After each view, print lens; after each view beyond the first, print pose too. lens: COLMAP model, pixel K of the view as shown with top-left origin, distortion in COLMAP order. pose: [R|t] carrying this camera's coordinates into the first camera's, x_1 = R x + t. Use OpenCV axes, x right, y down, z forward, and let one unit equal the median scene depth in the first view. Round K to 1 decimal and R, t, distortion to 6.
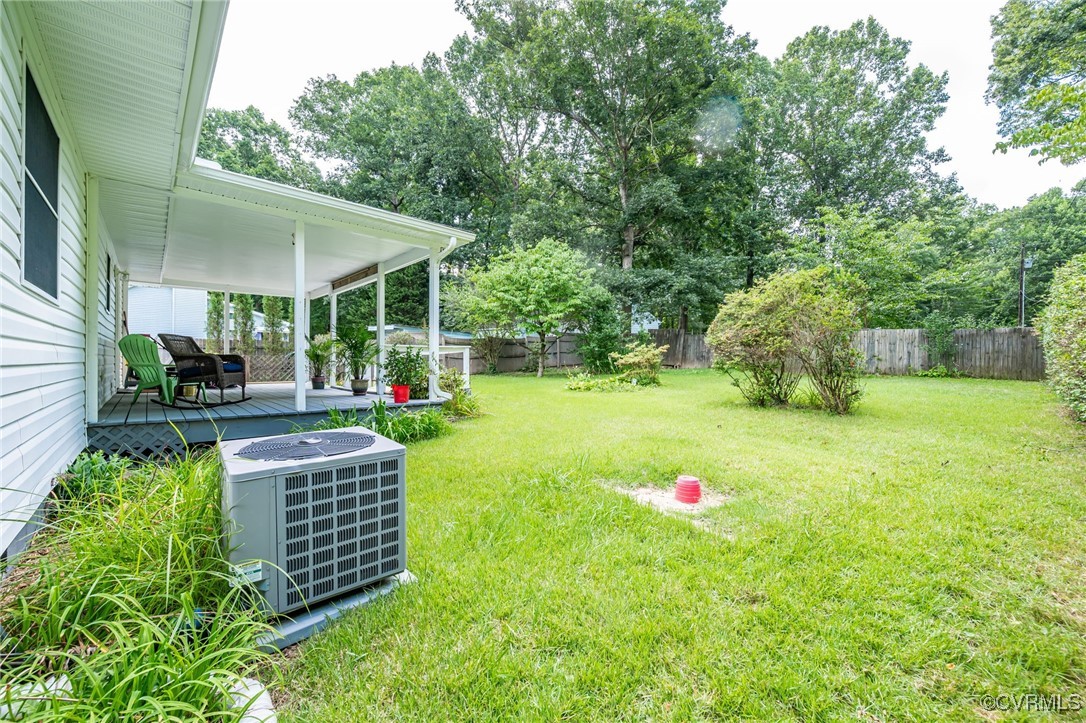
lens RADIAL K [[424.2, 0, 547.1], [0, 424.2, 359.1], [0, 0, 1]] dist [-0.003962, -0.001282]
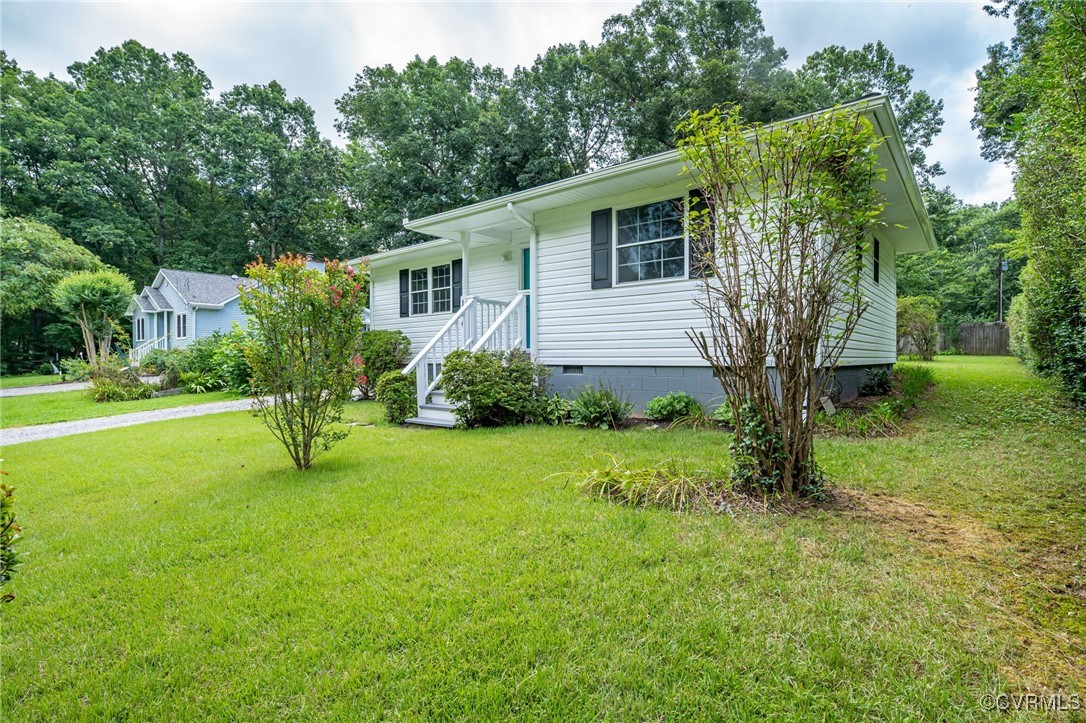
lens RADIAL K [[531.8, 0, 542.6], [0, 531.8, 359.8], [0, 0, 1]] dist [-0.013913, -0.000036]
pose [[0.991670, -0.007543, 0.128581, -0.299461], [0.007141, 0.999968, 0.003593, 0.016747], [-0.128604, -0.002645, 0.991693, -0.266535]]
